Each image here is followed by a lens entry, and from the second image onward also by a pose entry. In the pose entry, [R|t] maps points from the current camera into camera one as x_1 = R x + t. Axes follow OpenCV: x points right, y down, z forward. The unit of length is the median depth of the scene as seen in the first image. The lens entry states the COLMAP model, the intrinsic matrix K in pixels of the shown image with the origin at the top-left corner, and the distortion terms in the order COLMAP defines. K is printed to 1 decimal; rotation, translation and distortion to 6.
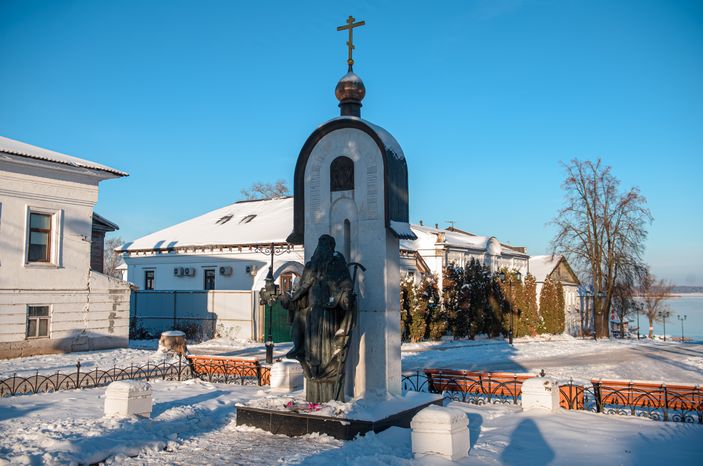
lens RADIAL K [[684.9, 0, 351.3], [0, 684.9, 233.0], [0, 0, 1]] dist [0.002777, 0.000000]
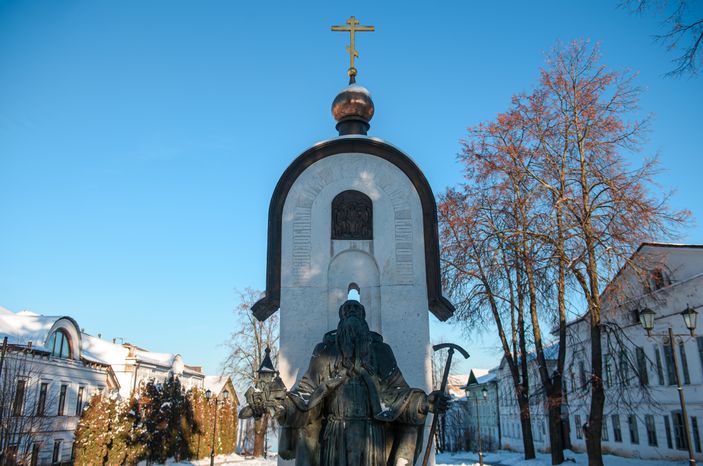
lens RADIAL K [[610.6, 0, 352.1], [0, 610.6, 231.7], [0, 0, 1]] dist [-0.008088, 0.004878]
pose [[0.845937, 0.151198, 0.511400, -0.086322], [-0.044187, 0.975541, -0.215331, 0.015901], [-0.531449, 0.159559, 0.831927, 0.136494]]
